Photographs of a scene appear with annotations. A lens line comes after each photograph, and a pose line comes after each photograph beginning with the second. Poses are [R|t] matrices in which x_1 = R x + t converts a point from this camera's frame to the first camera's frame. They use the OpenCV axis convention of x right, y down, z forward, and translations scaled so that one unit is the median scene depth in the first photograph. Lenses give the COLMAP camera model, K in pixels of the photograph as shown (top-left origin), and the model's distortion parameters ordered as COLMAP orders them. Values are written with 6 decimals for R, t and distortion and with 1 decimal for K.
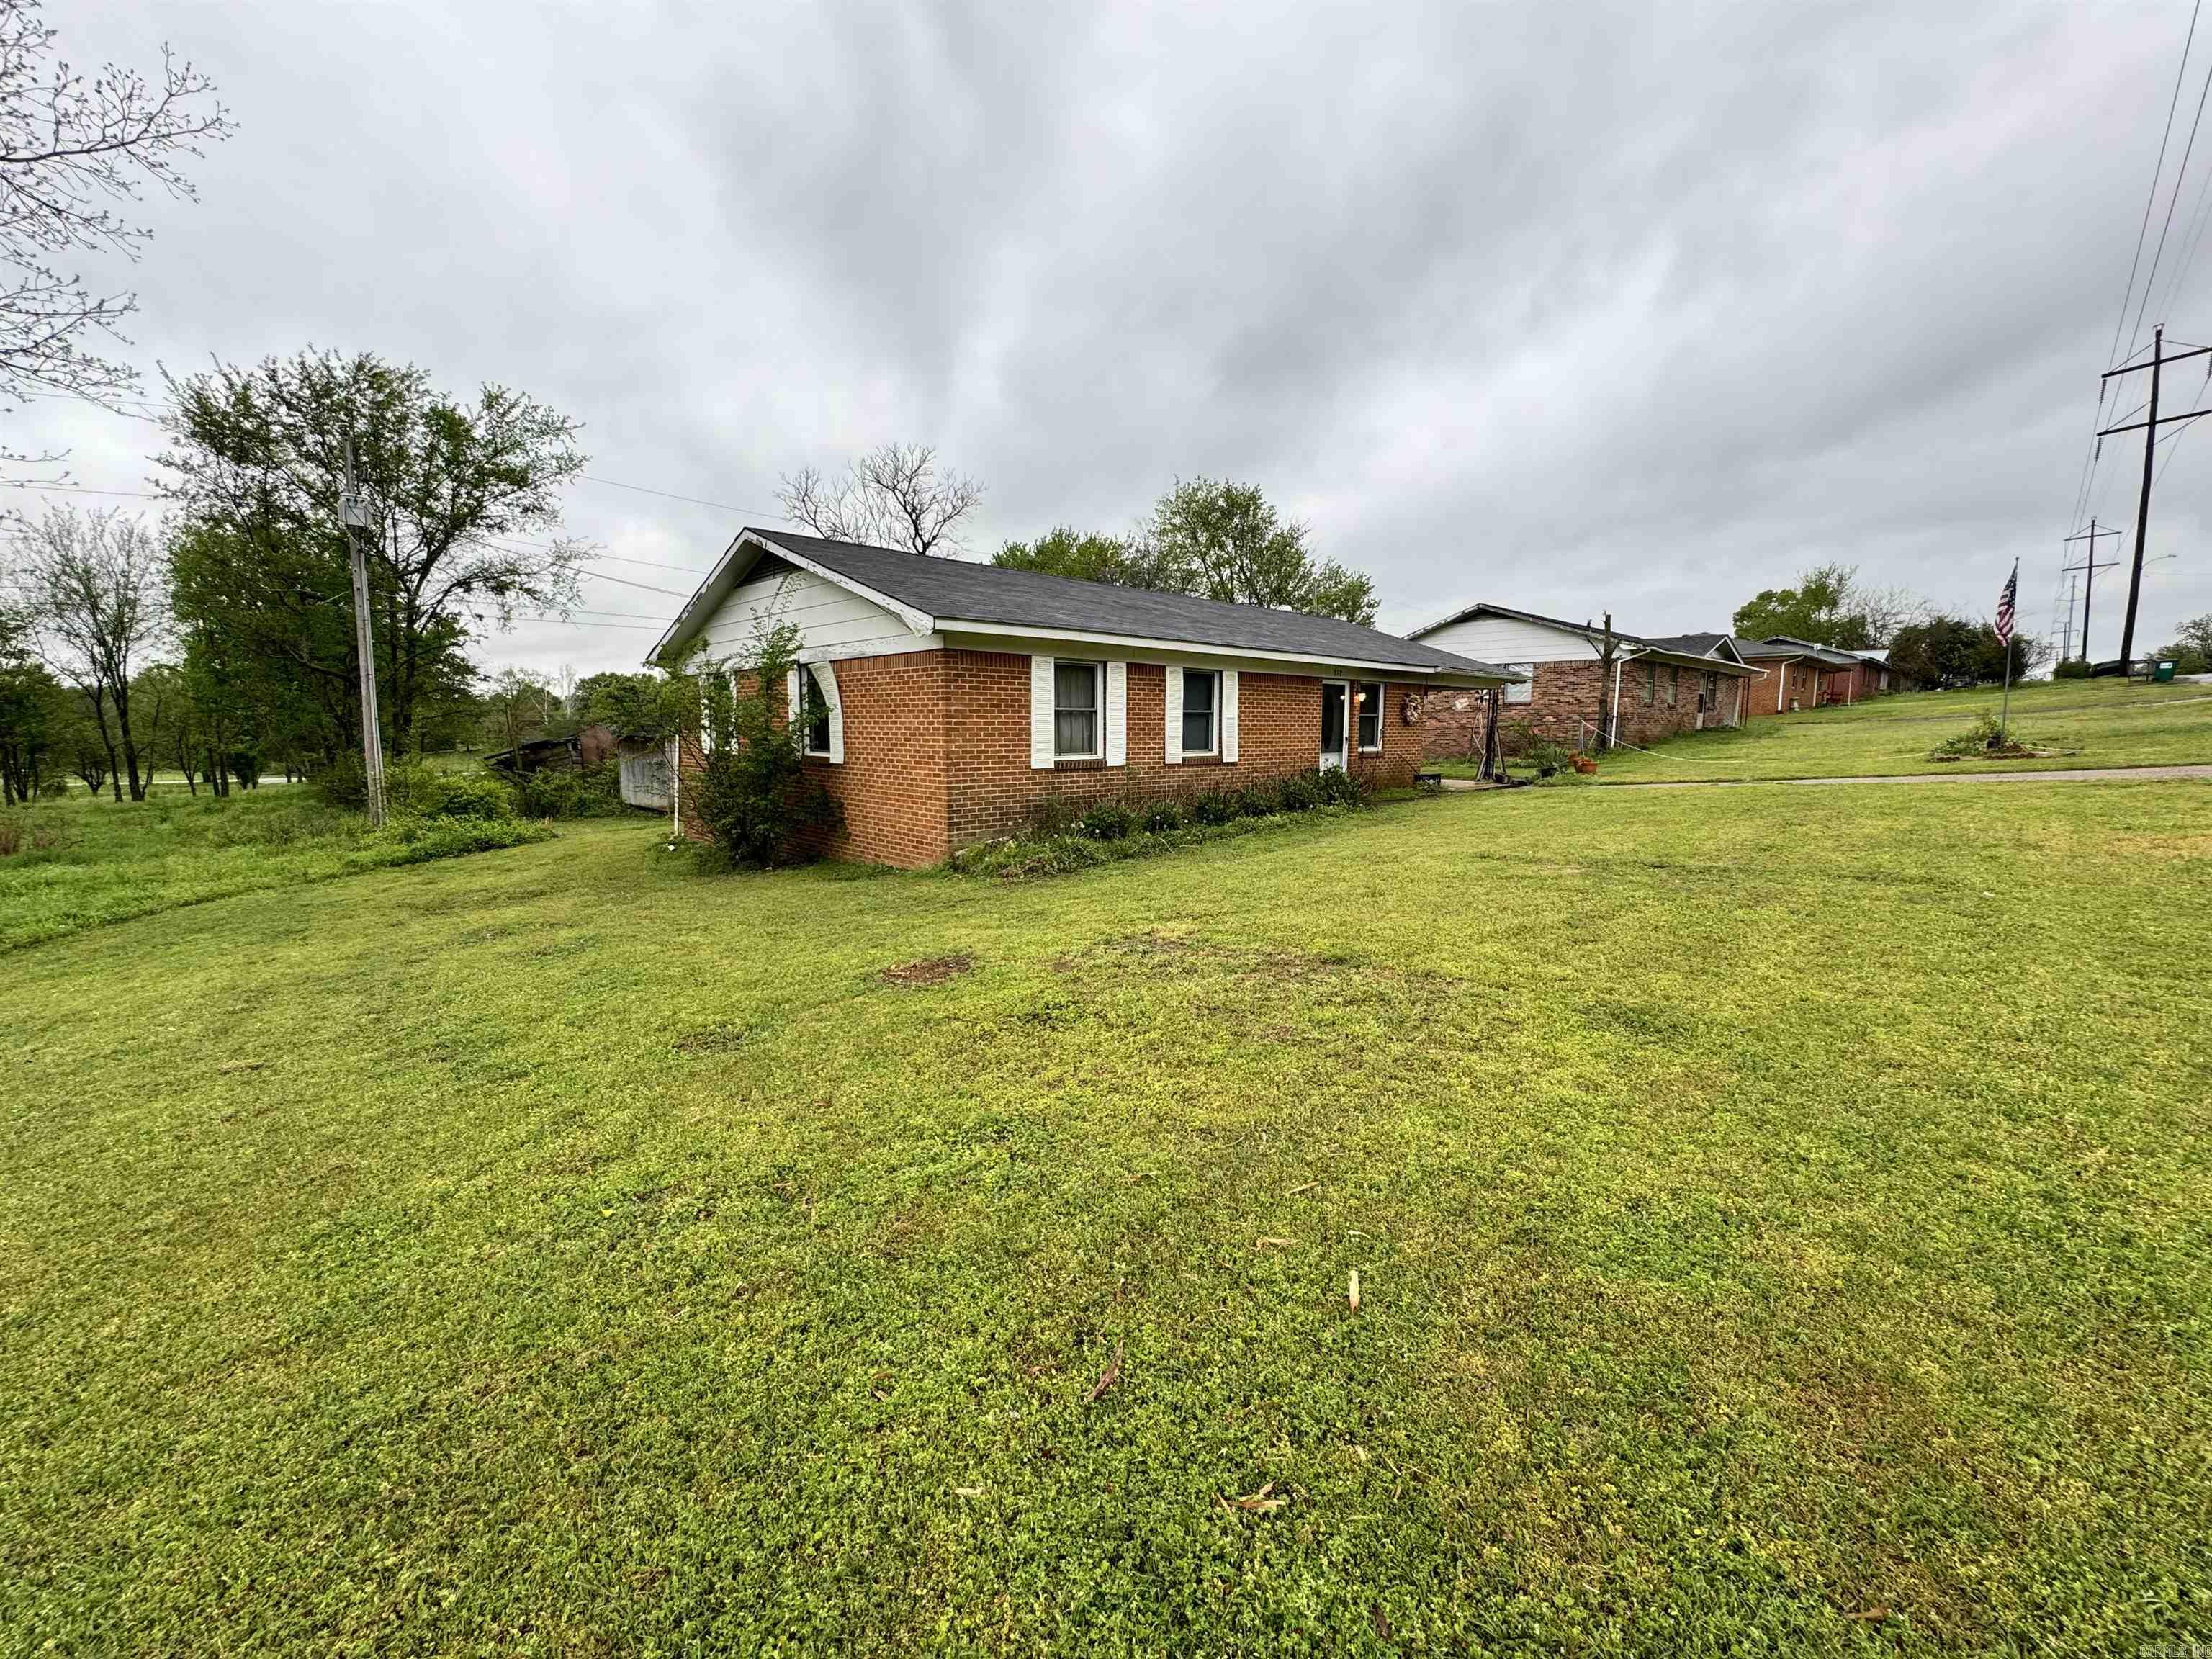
lens RADIAL K [[877.8, 0, 1108.5], [0, 877.8, 827.7], [0, 0, 1]] dist [0.000731, 0.000597]
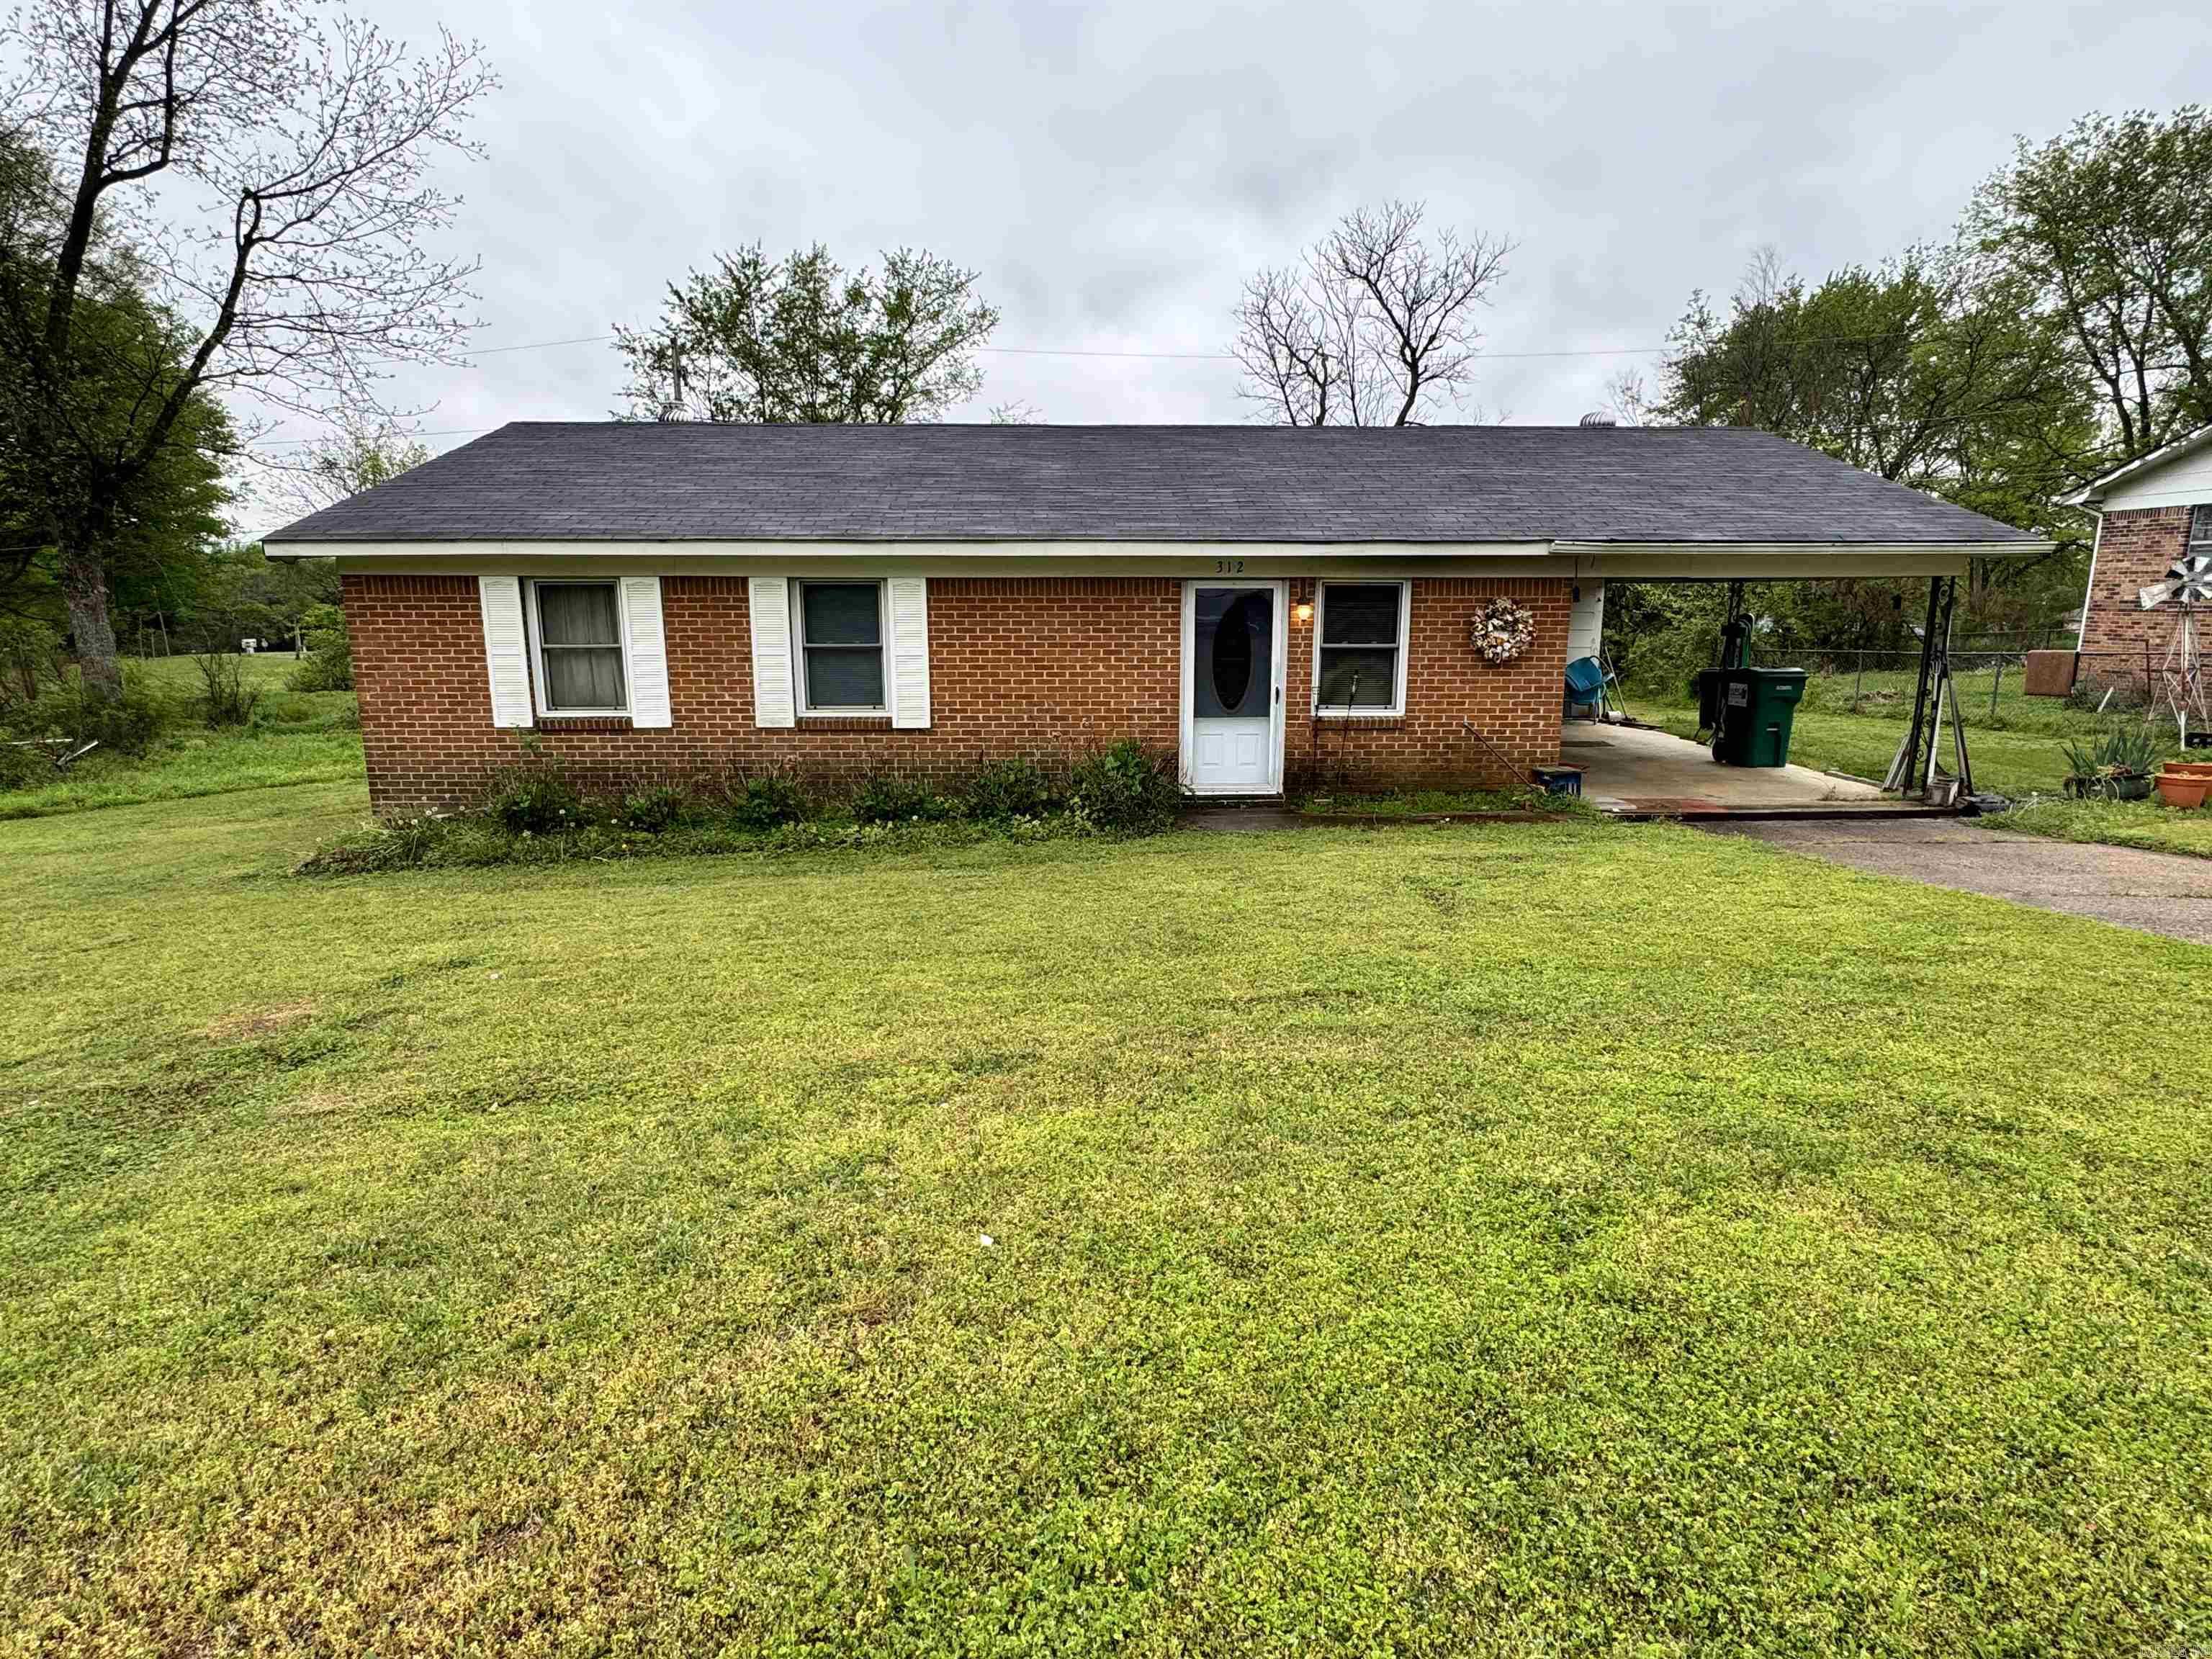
lens RADIAL K [[1141.8, 0, 1106.0], [0, 1141.8, 829.5], [0, 0, 1]] dist [0.002059, -0.000112]
pose [[0.730916, 0.098816, -0.675275, 0.829331], [-0.074754, 0.995101, 0.064704, -0.070203], [0.678361, 0.003186, 0.734722, 0.538931]]
